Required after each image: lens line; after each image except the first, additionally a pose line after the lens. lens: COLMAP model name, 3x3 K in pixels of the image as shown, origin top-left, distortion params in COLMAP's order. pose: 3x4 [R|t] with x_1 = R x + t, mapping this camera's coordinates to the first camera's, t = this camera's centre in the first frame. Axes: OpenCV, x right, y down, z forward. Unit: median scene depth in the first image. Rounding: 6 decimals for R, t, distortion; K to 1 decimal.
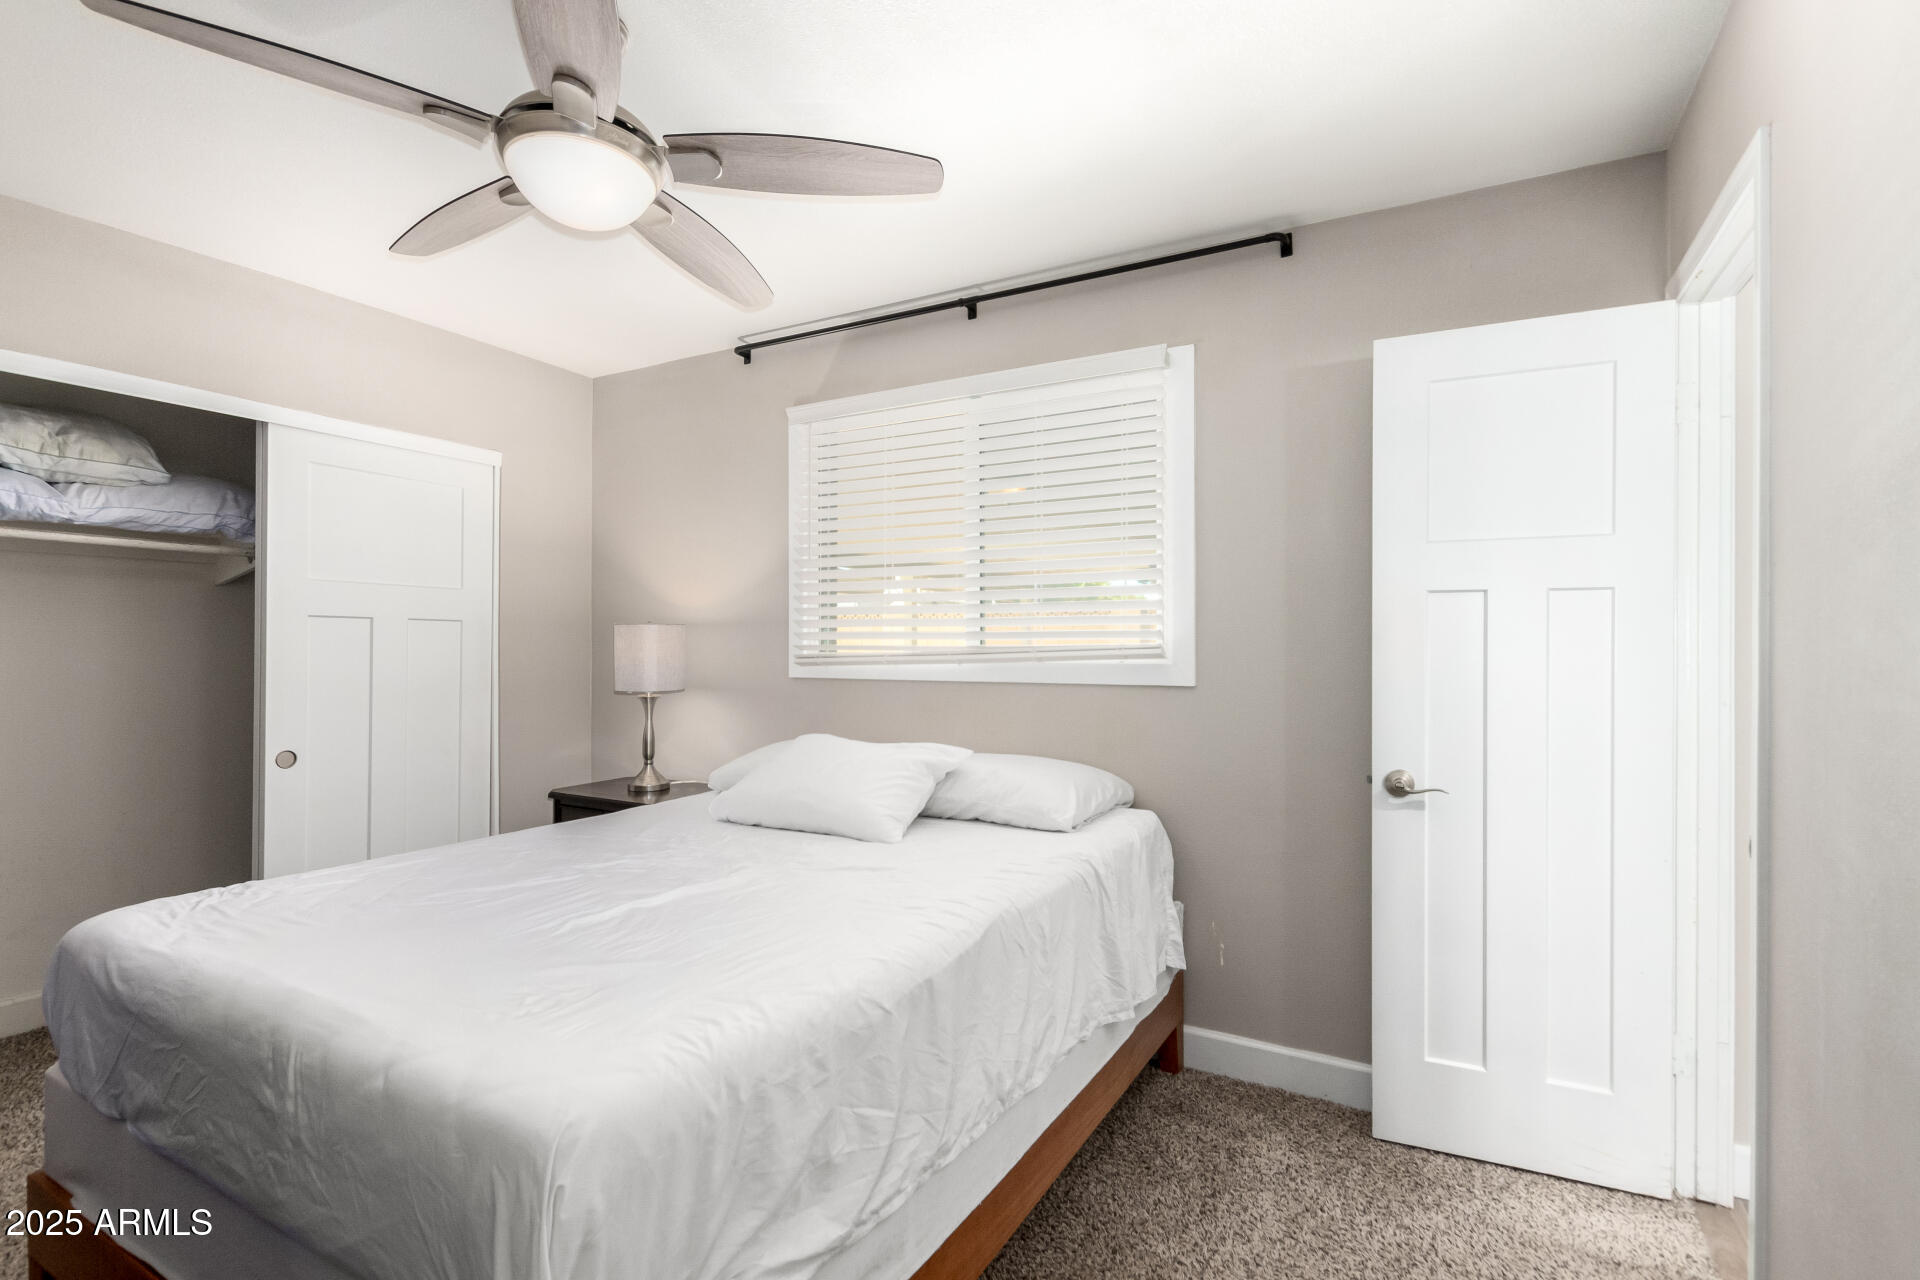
lens RADIAL K [[862.9, 0, 971.2], [0, 862.9, 640.8], [0, 0, 1]] dist [0.008908, -0.000173]
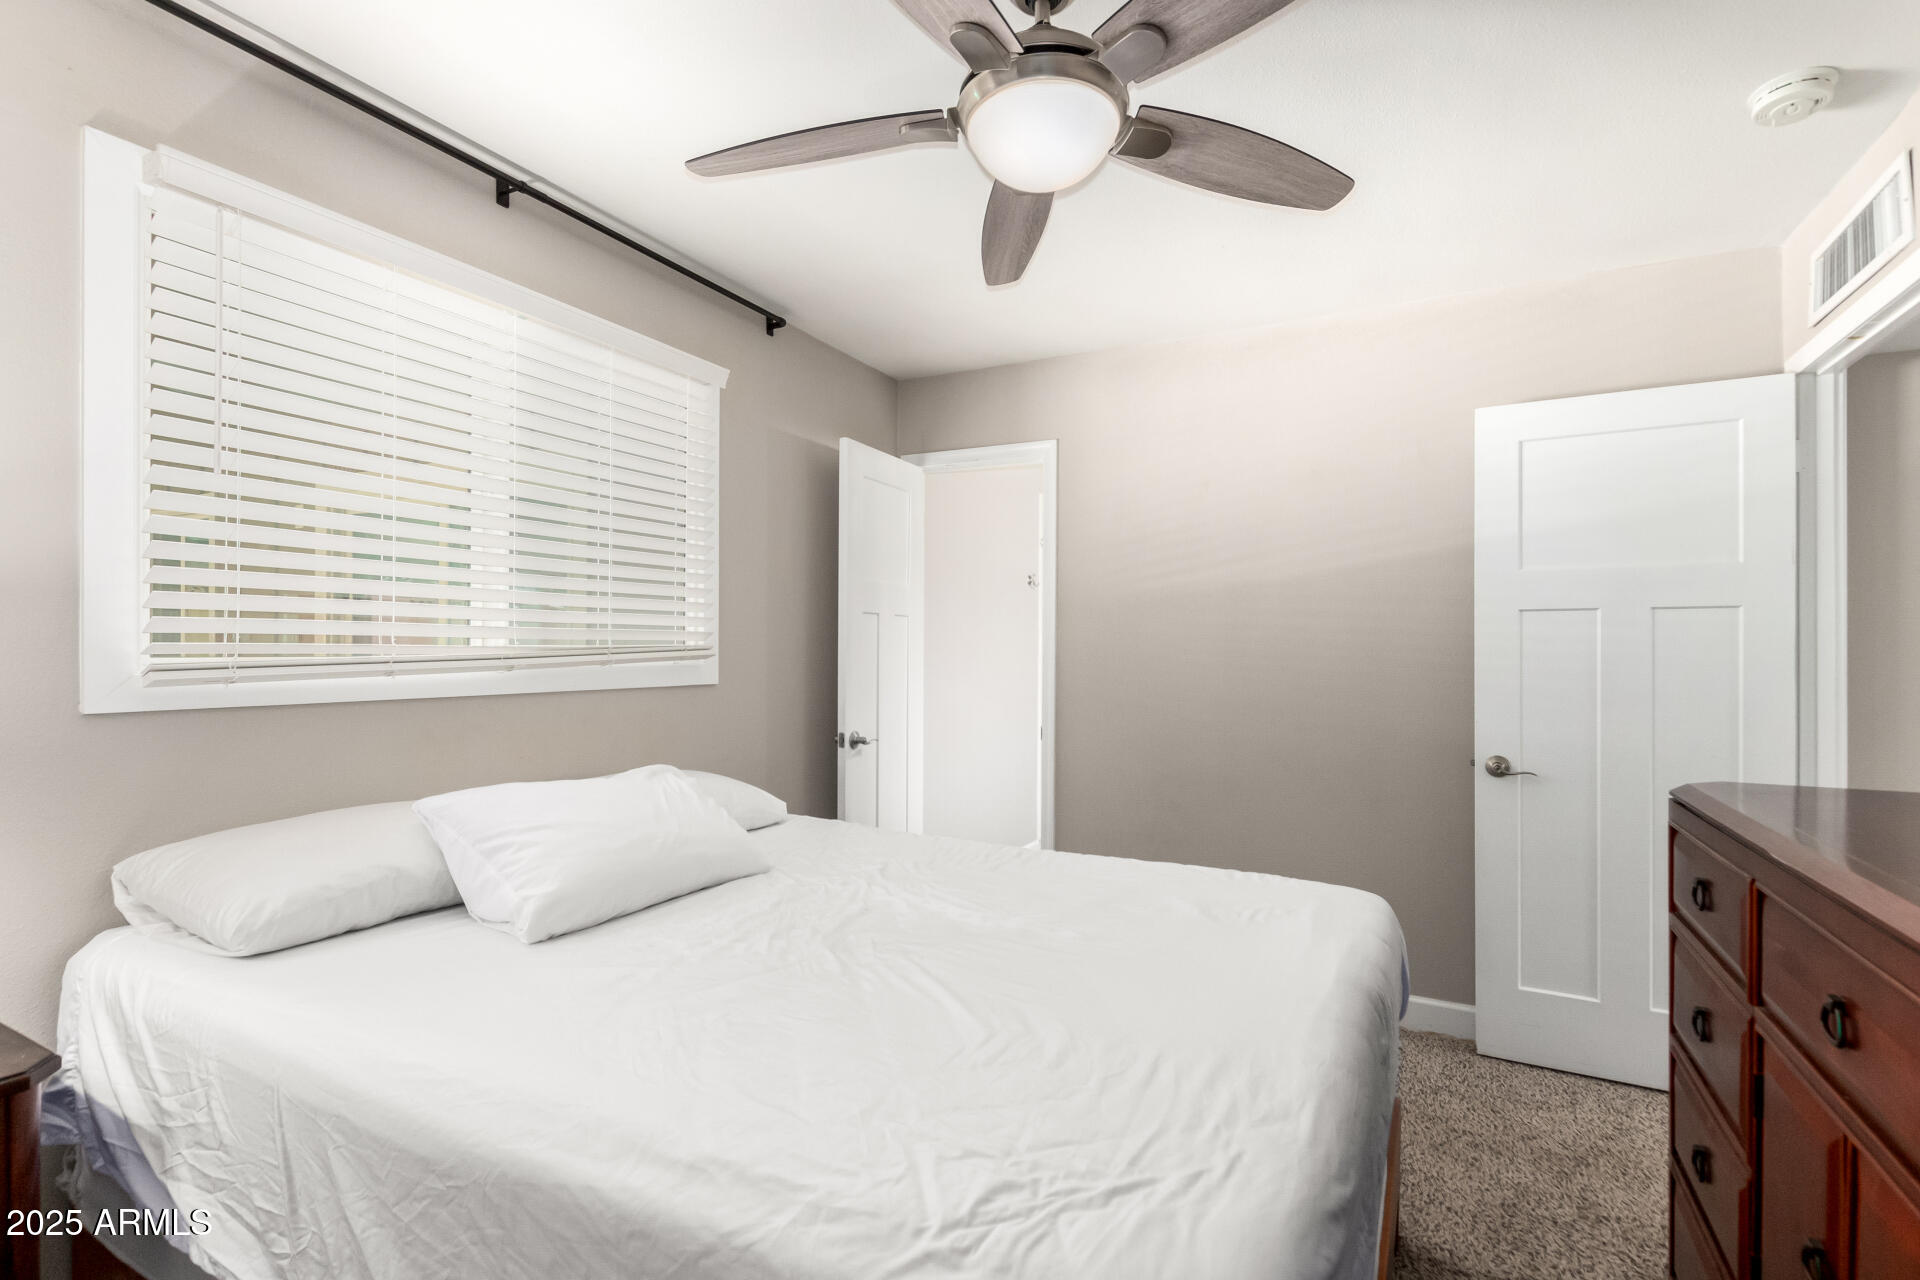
lens RADIAL K [[862.9, 0, 968.6], [0, 862.9, 647.8], [0, 0, 1]] dist [0.008908, -0.000173]
pose [[0.003163, -0.001578, 0.999994, -0.824946], [-0.014332, 0.999896, 0.001623, 0.000051], [-0.999892, -0.014337, 0.003140, 0.658866]]
